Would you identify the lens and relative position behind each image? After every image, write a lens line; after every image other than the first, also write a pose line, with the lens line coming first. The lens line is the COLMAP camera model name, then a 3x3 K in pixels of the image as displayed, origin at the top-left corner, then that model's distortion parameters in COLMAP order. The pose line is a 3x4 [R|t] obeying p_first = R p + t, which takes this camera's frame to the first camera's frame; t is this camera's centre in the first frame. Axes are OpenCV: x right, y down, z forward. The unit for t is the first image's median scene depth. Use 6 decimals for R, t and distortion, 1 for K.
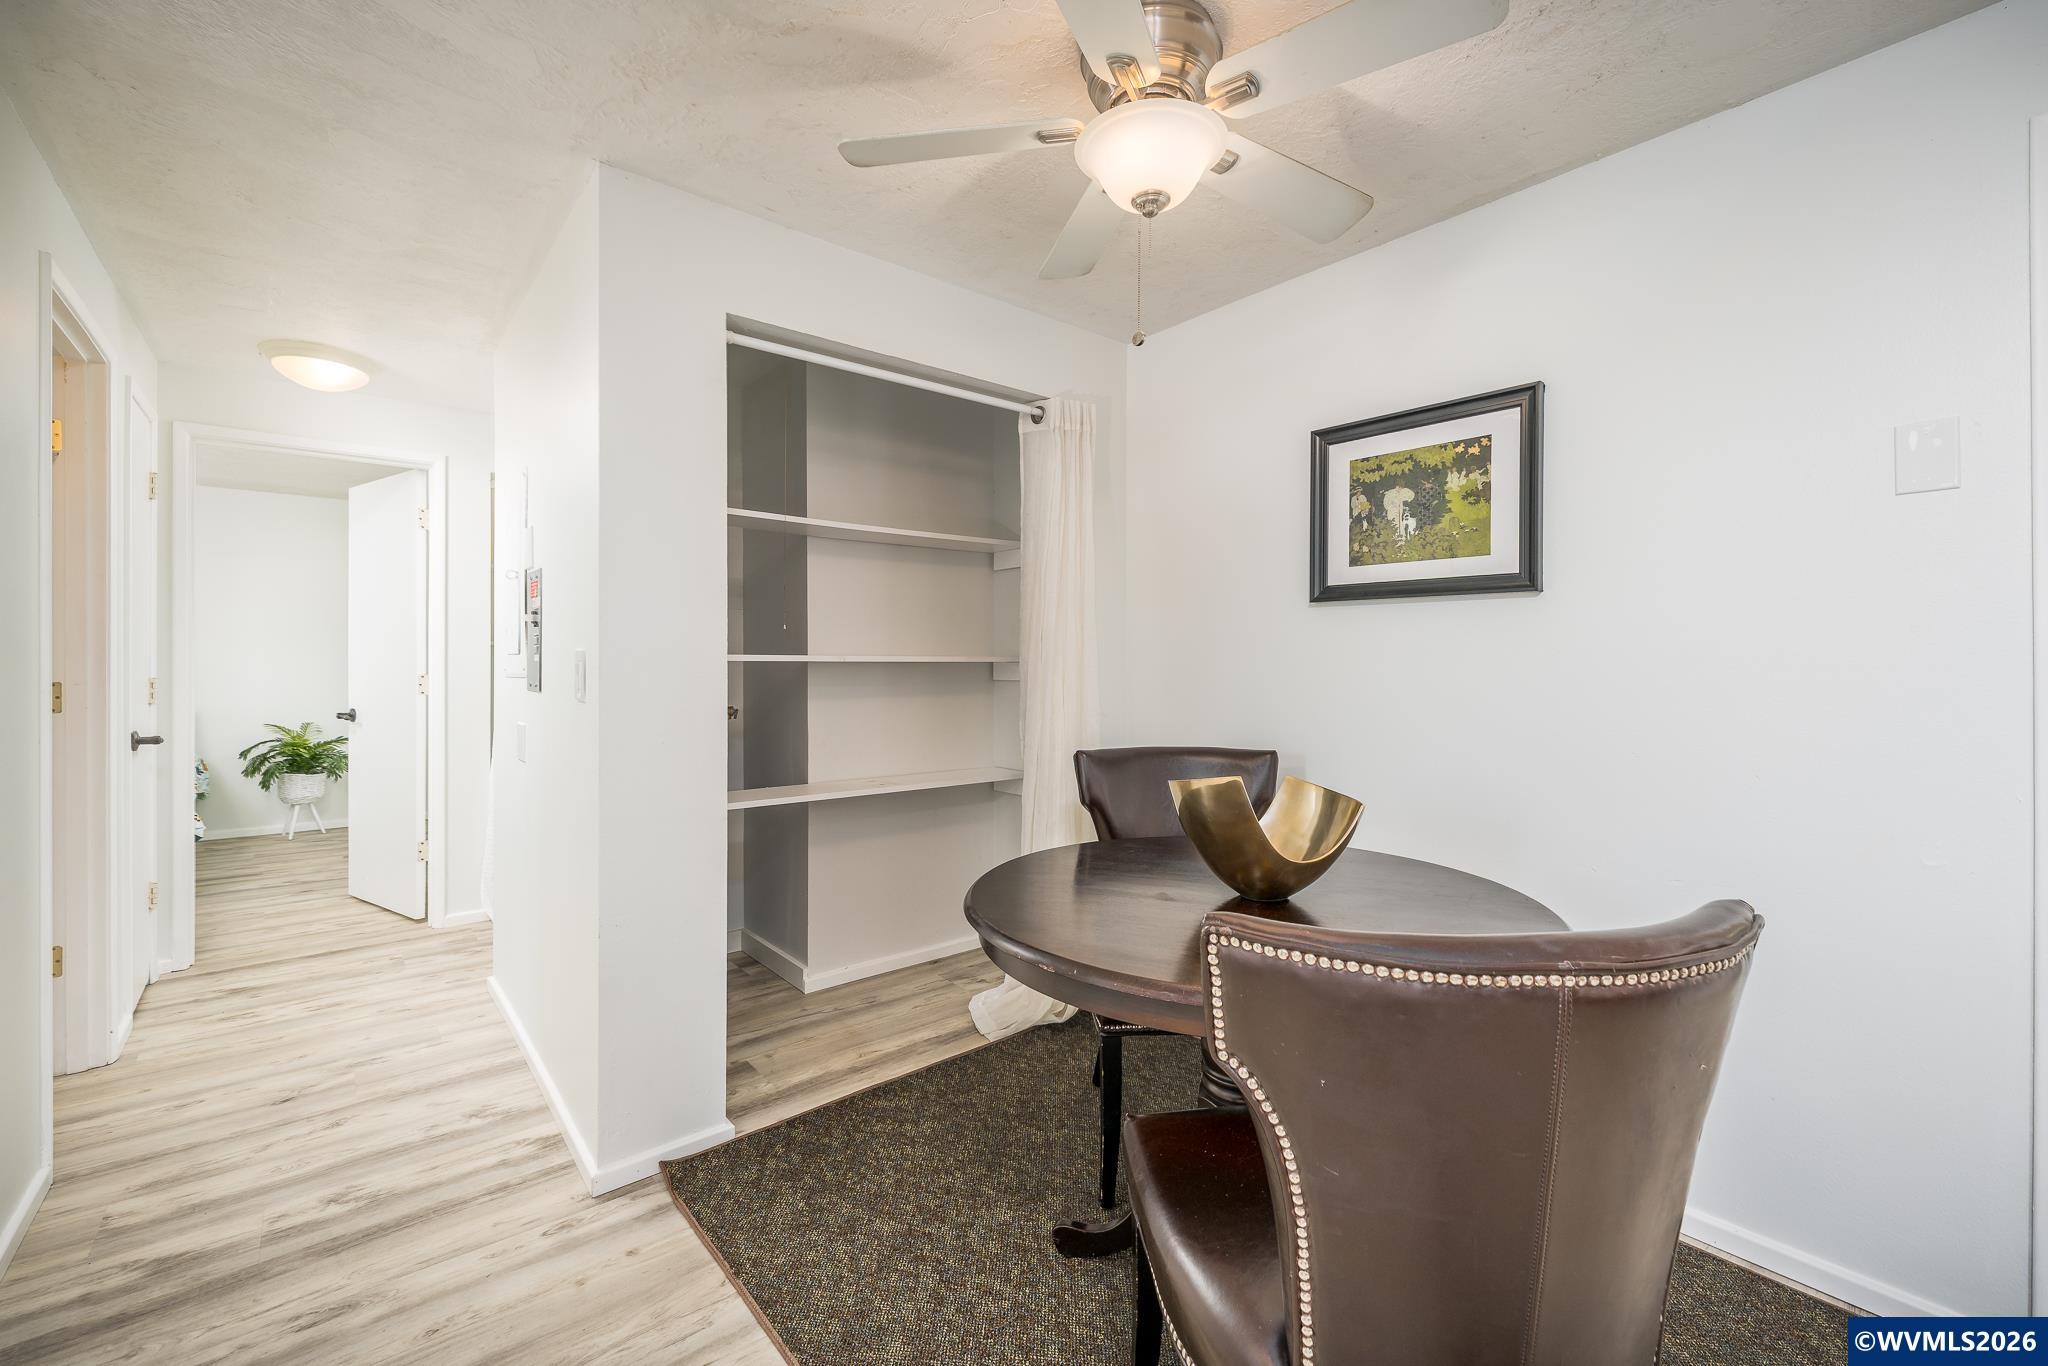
lens RADIAL K [[845.1, 0, 1023.4], [0, 845.1, 674.3], [0, 0, 1]] dist [0.002083, -0.001255]
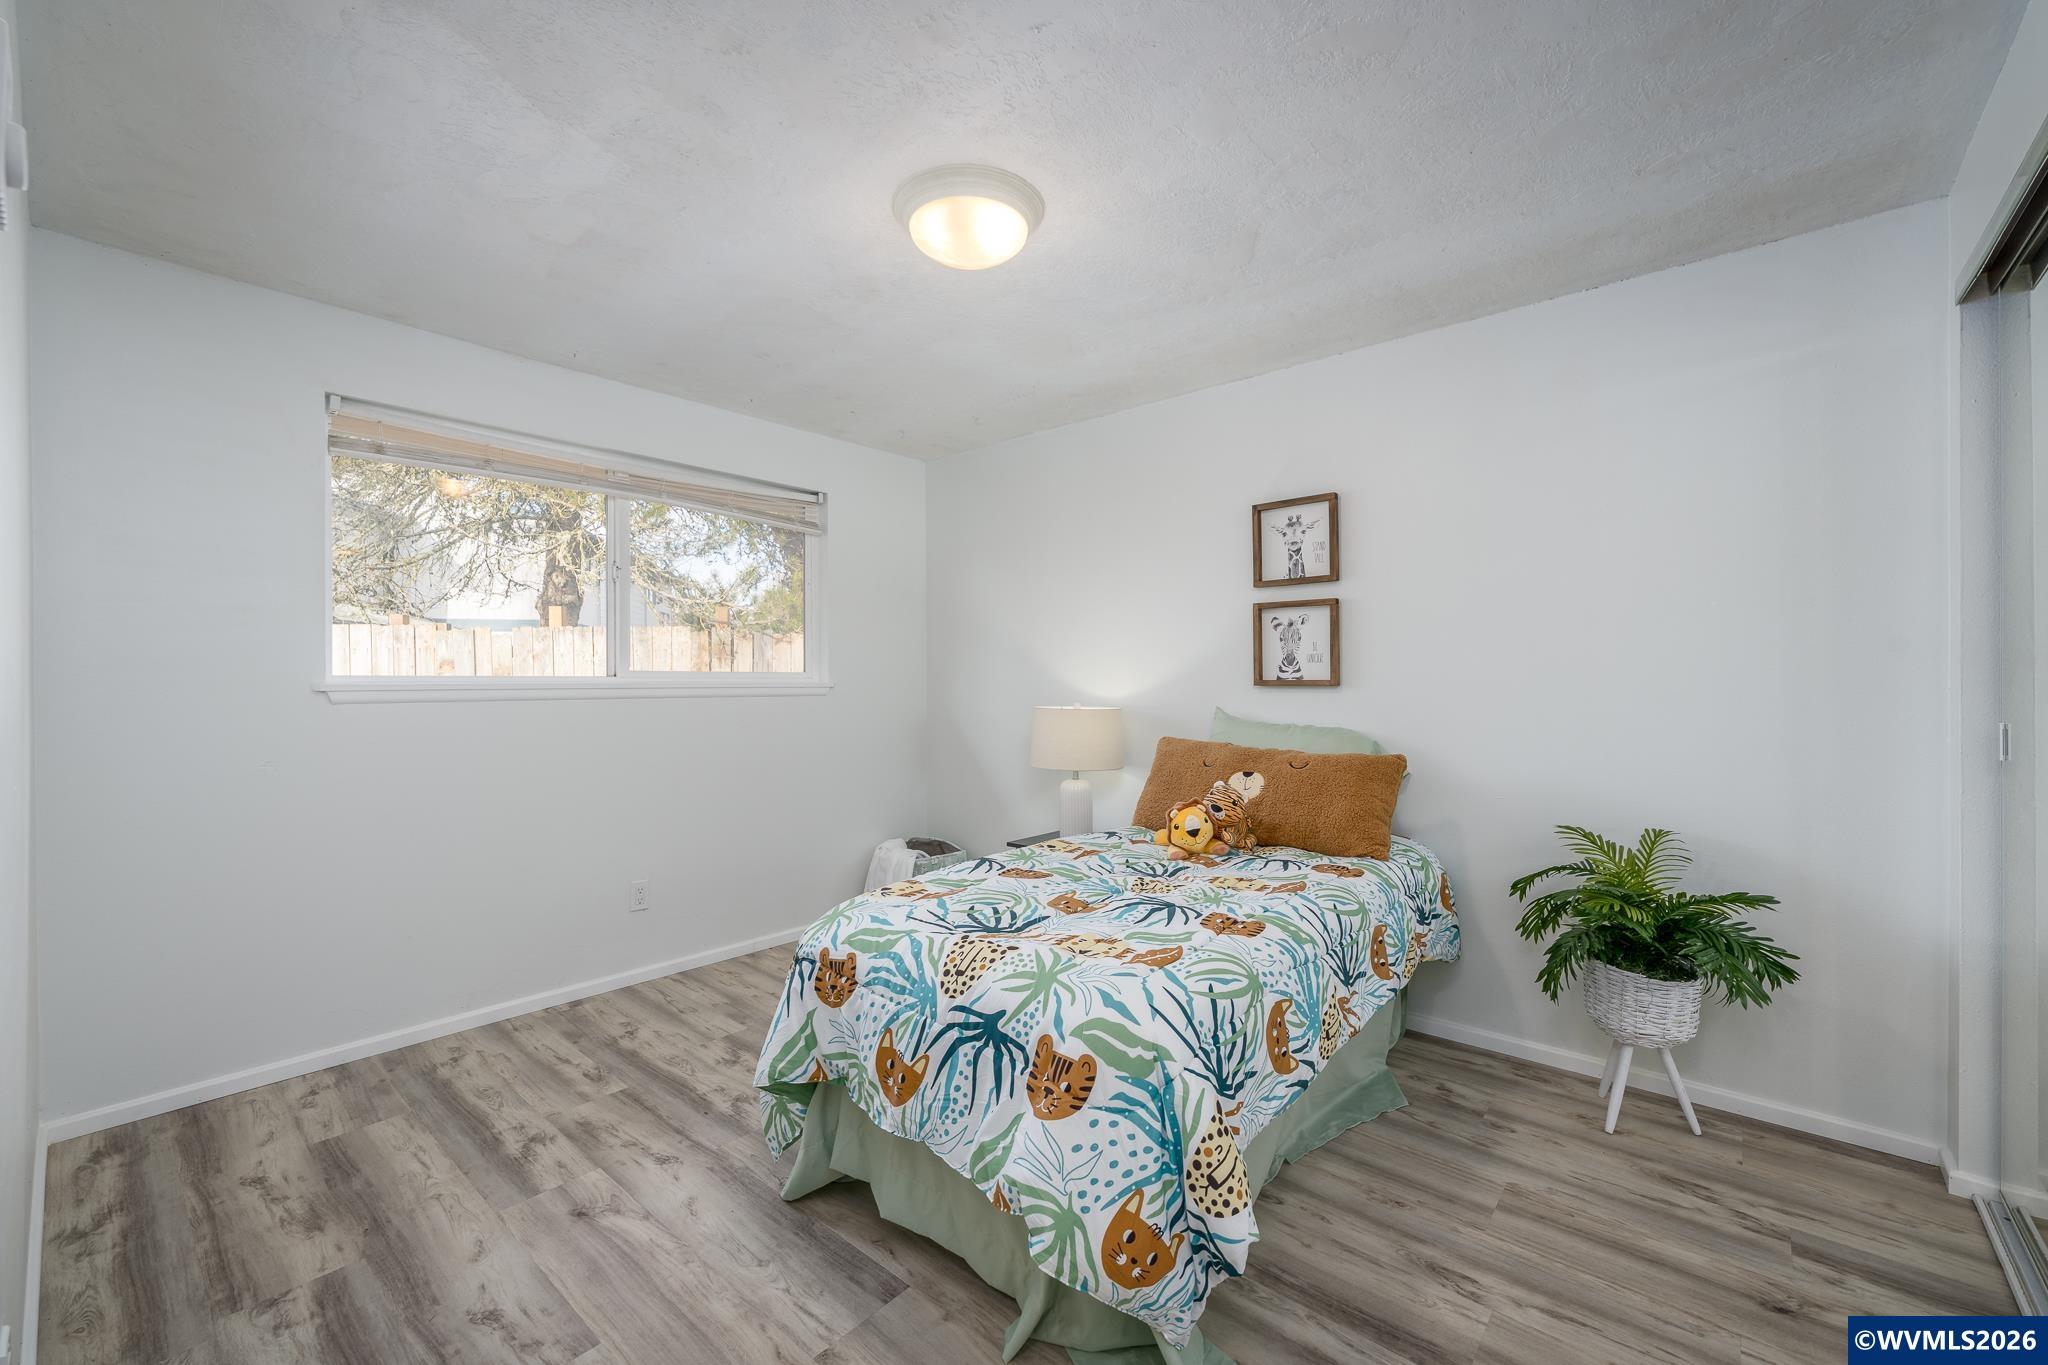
lens RADIAL K [[845.1, 0, 1022.7], [0, 845.1, 680.3], [0, 0, 1]] dist [0.002083, -0.001255]
pose [[0.160549, -0.004140, -0.987019, -0.527073], [-0.001142, 0.999990, -0.004380, -0.009641], [0.987027, 0.001831, 0.160542, 0.671153]]
